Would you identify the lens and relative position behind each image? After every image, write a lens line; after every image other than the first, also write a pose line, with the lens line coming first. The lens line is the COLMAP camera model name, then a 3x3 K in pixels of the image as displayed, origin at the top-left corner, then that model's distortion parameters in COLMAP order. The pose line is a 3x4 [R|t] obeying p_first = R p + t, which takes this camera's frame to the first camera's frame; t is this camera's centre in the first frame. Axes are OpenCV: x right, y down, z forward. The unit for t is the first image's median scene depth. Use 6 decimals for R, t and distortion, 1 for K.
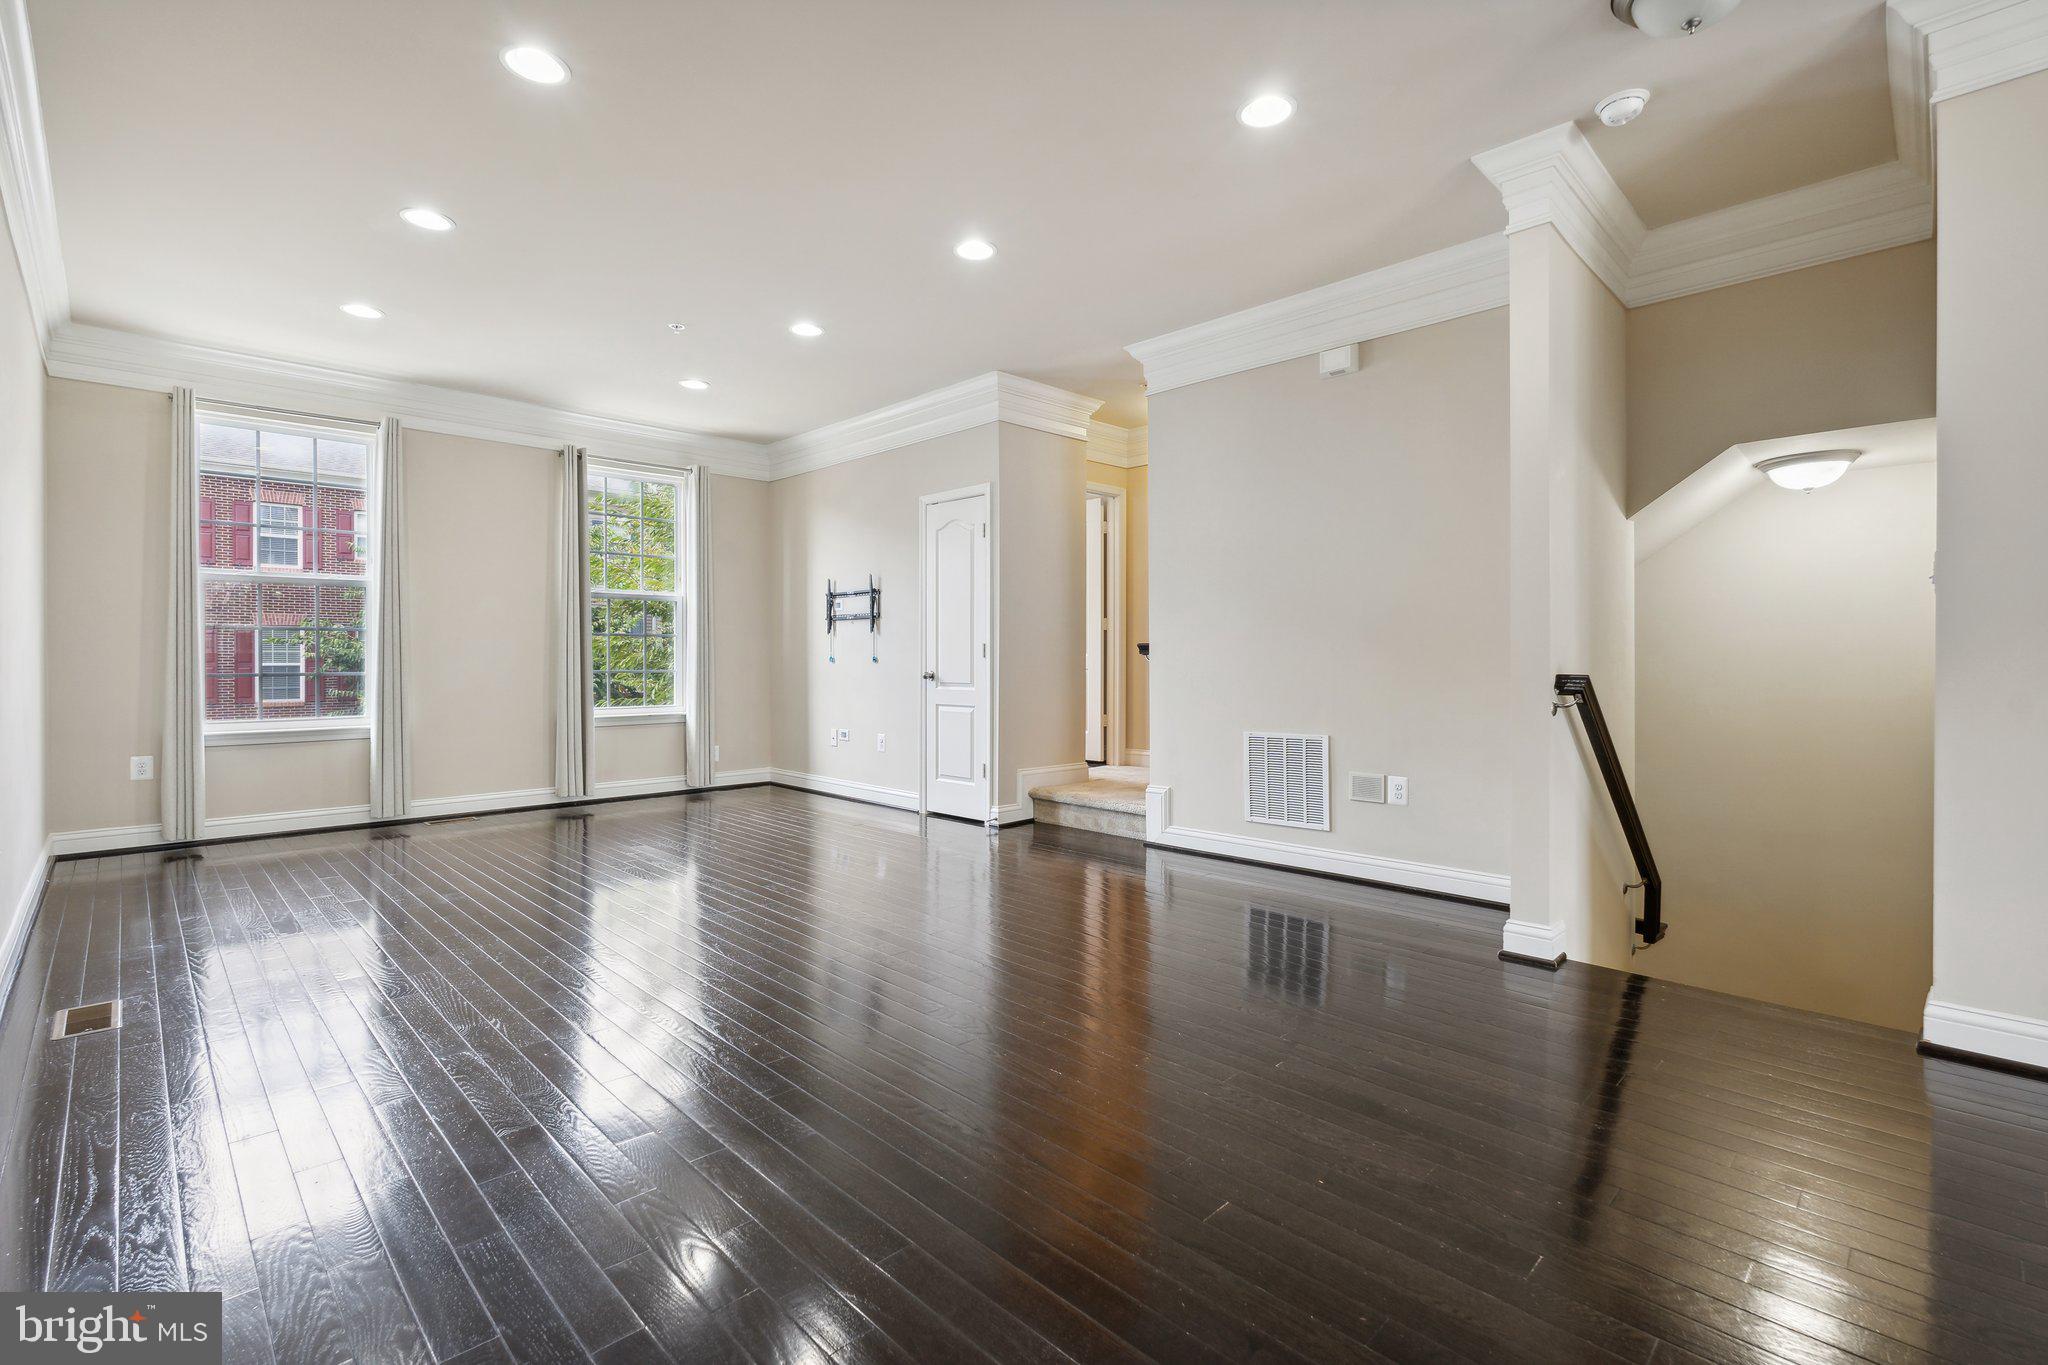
lens RADIAL K [[911.6, 0, 1030.5], [0, 911.6, 665.4], [0, 0, 1]] dist [-0.004715, 0.000300]
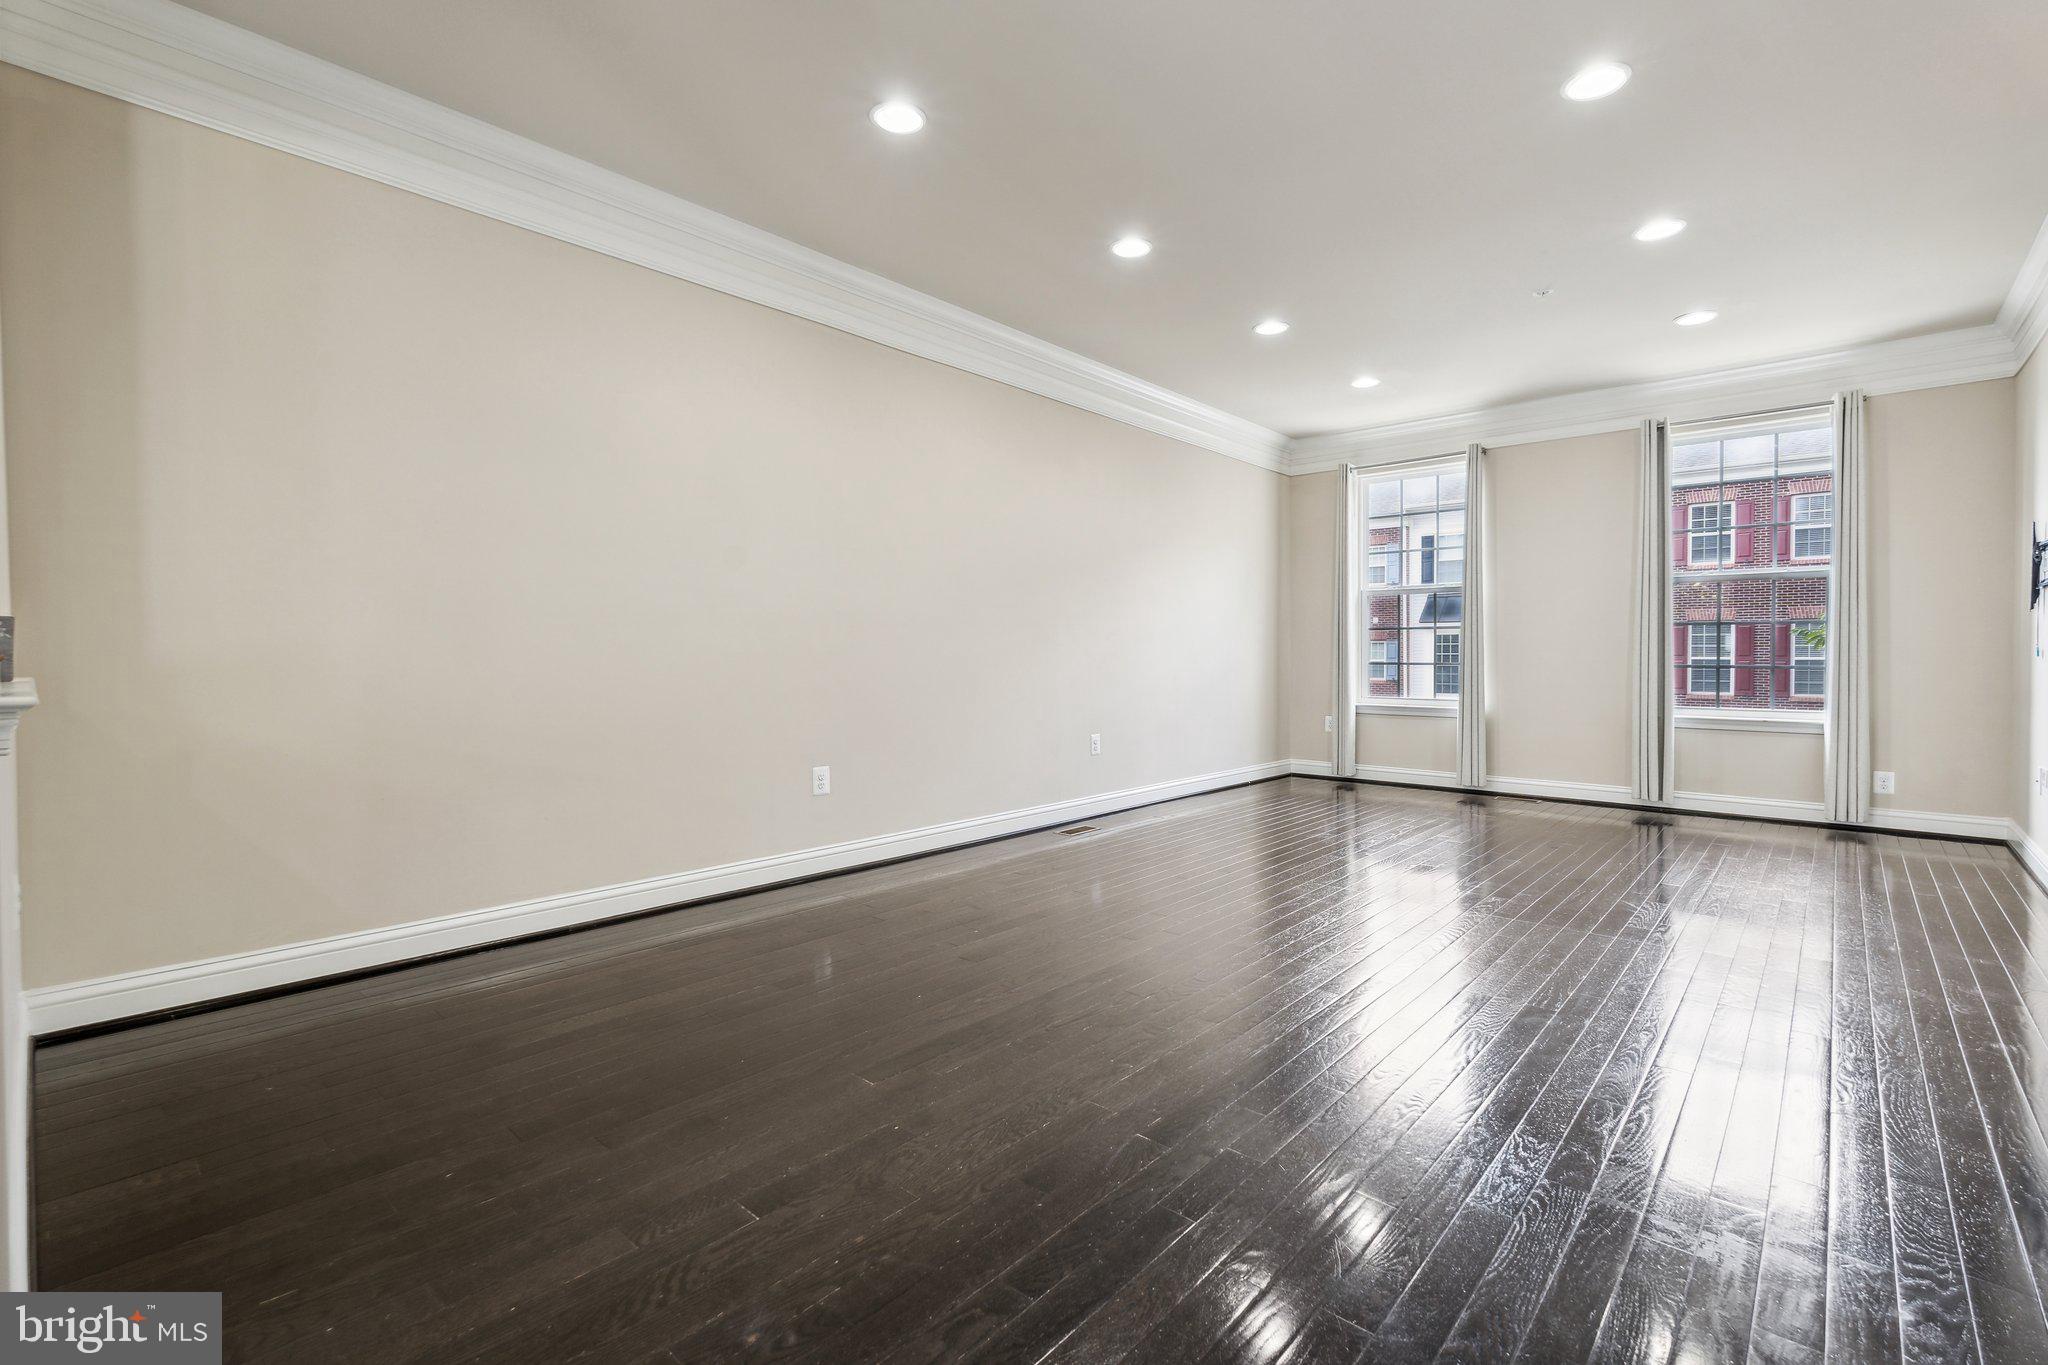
lens RADIAL K [[911.6, 0, 1038.6], [0, 911.6, 669.2], [0, 0, 1]] dist [-0.004715, 0.000300]
pose [[0.058949, 0.019427, -0.998072, 0.368635], [-0.007426, 0.999791, 0.019022, -0.001859], [0.998233, 0.006291, 0.059081, 0.318014]]
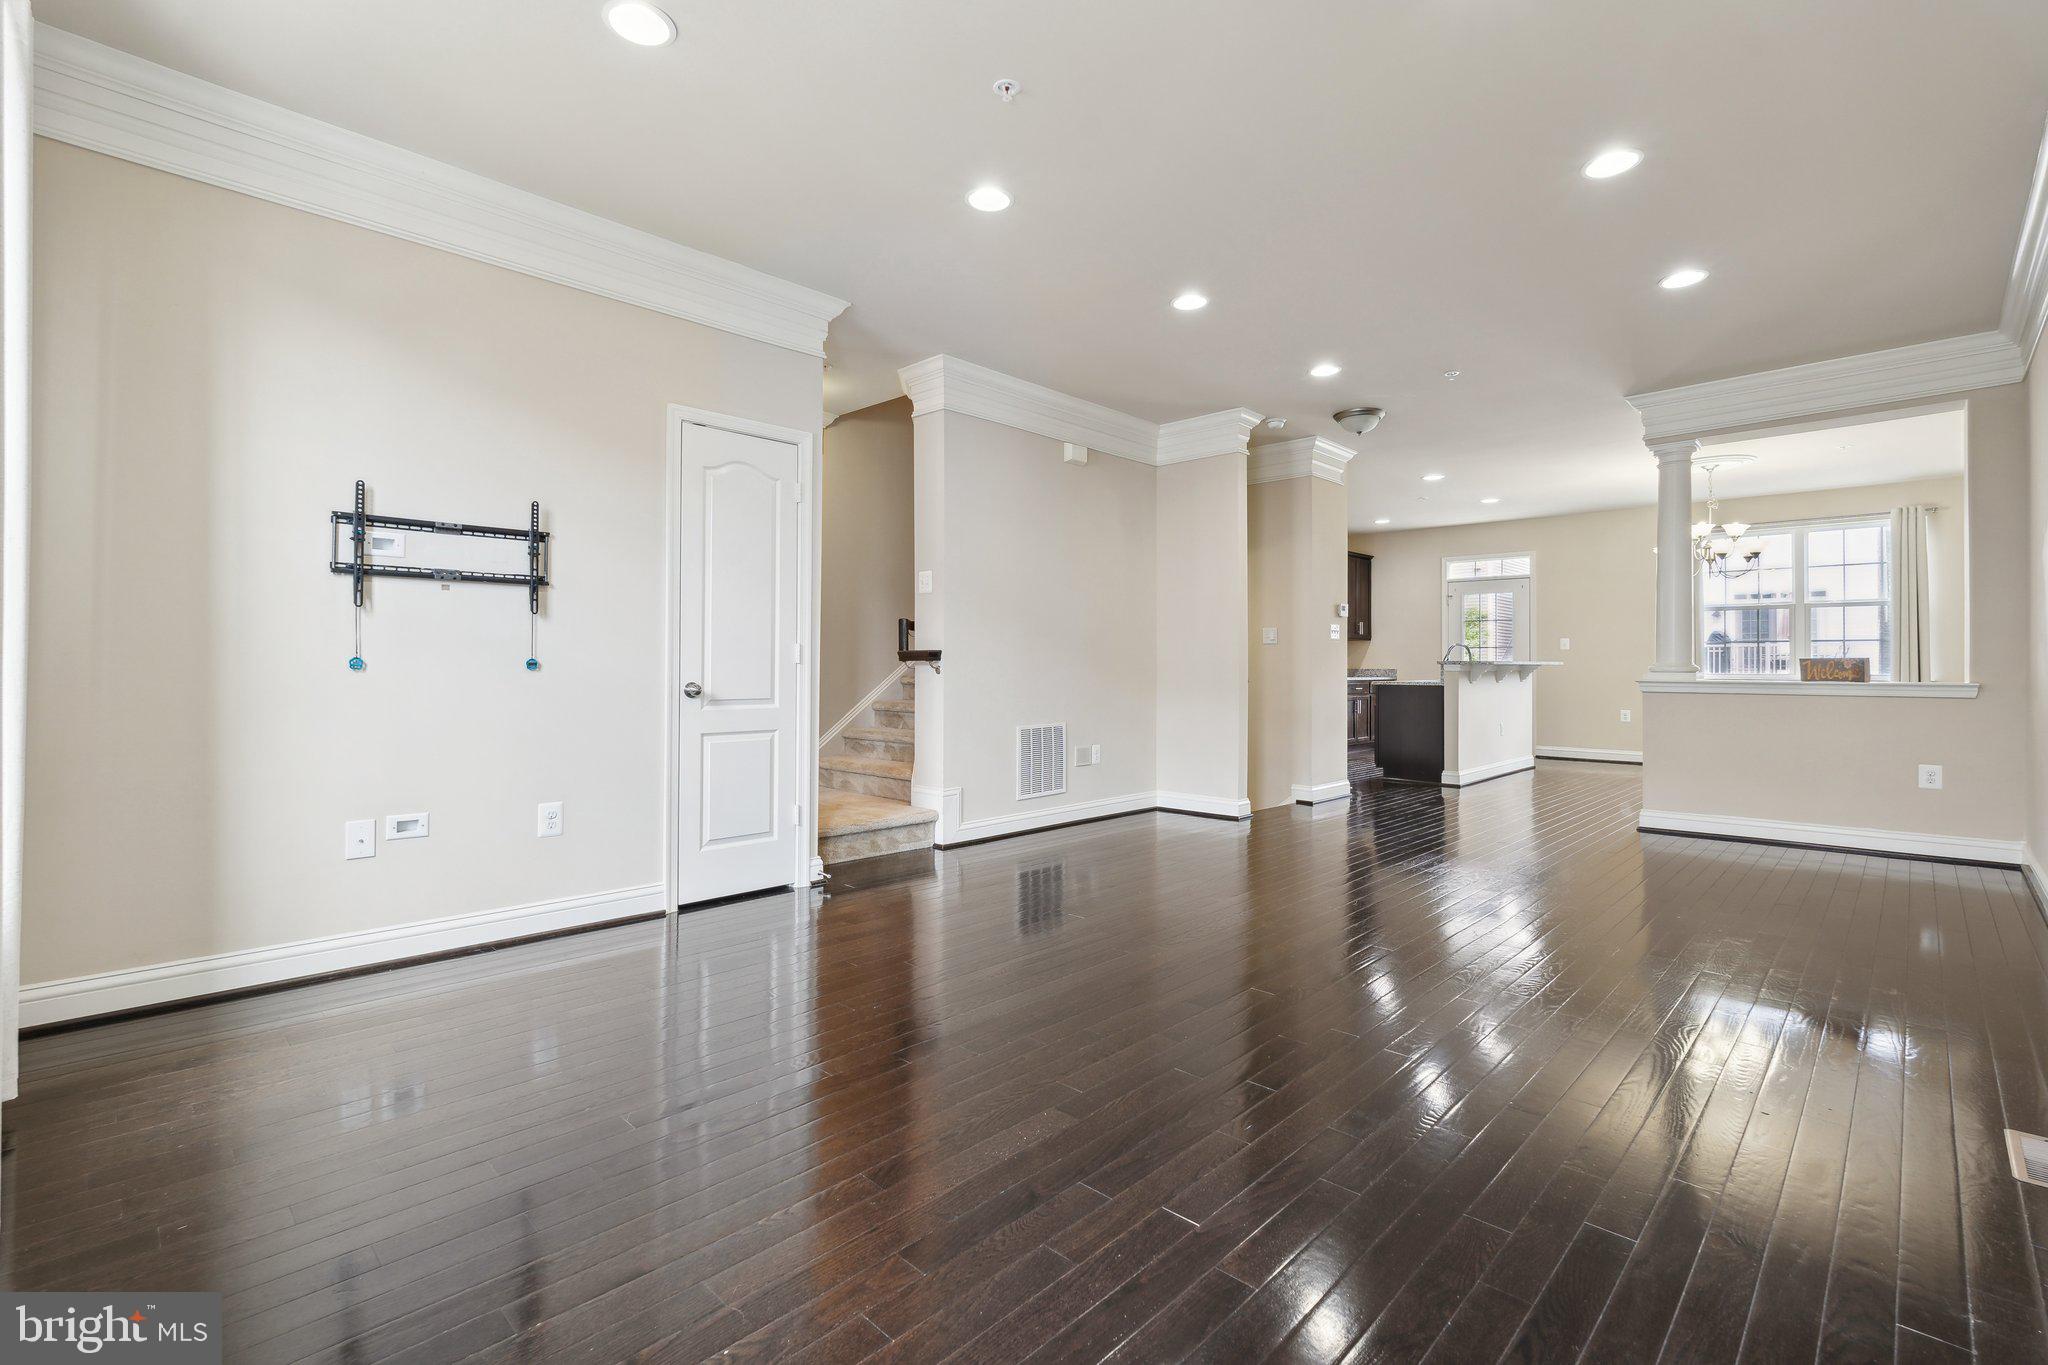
lens RADIAL K [[911.6, 0, 1042.6], [0, 911.6, 663.2], [0, 0, 1]] dist [-0.004715, 0.000300]
pose [[-0.018862, 0.016989, 0.999678, -0.705445], [0.016743, 0.999721, -0.016674, 0.007008], [-0.999682, 0.016423, -0.019142, 0.720009]]
